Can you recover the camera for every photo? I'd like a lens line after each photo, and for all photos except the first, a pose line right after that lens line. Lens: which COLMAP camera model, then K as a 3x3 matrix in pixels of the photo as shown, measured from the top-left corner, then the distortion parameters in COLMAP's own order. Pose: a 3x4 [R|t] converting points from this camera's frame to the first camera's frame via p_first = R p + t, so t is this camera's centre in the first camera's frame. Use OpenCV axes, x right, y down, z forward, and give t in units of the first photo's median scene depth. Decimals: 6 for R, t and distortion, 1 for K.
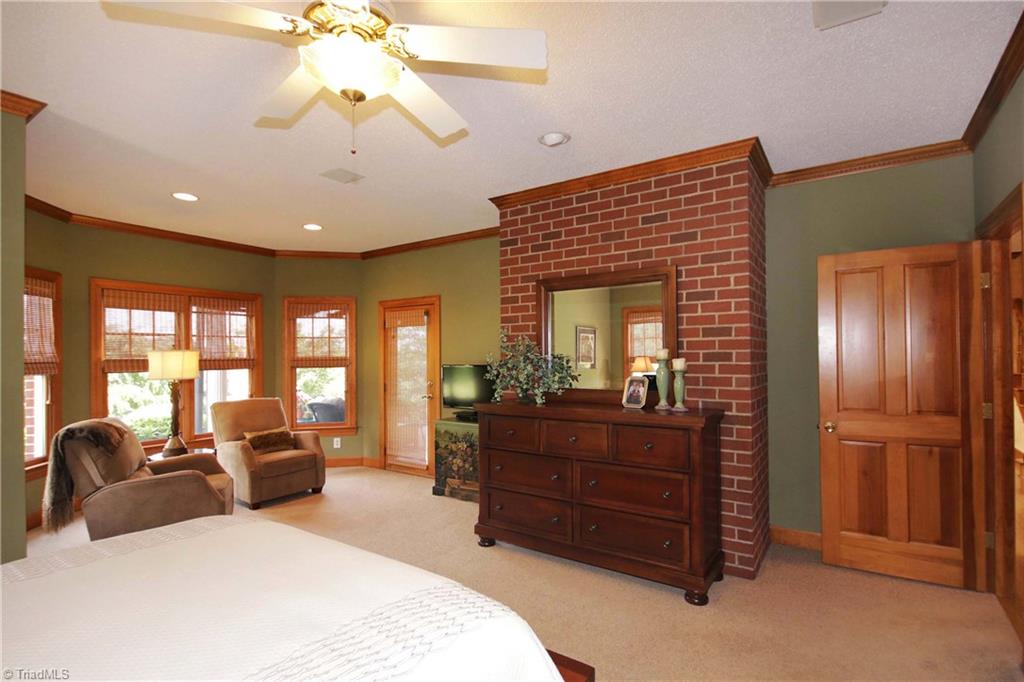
lens RADIAL K [[509.7, 0, 513.1], [0, 509.7, 345.6], [0, 0, 1]] dist [0.021834, 0.000007]
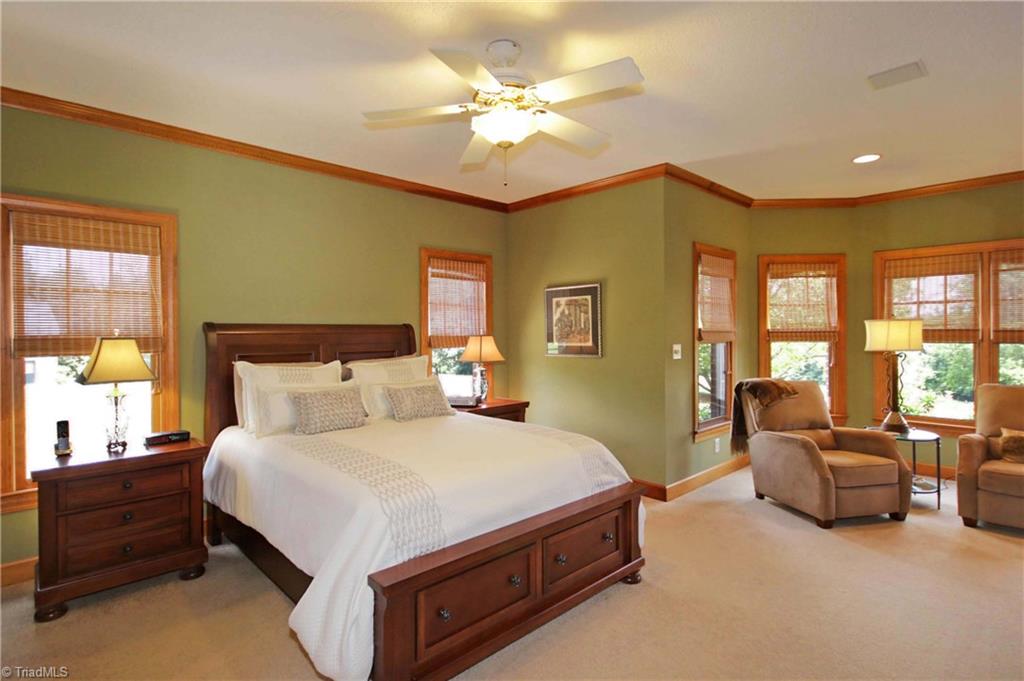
lens RADIAL K [[509.7, 0, 513.9], [0, 509.7, 336.3], [0, 0, 1]] dist [0.021834, 0.000007]
pose [[-0.205469, 0.018062, -0.978497, 0.408733], [0.023935, 0.999623, 0.013426, 0.010281], [0.978371, -0.020662, -0.205824, 0.526032]]
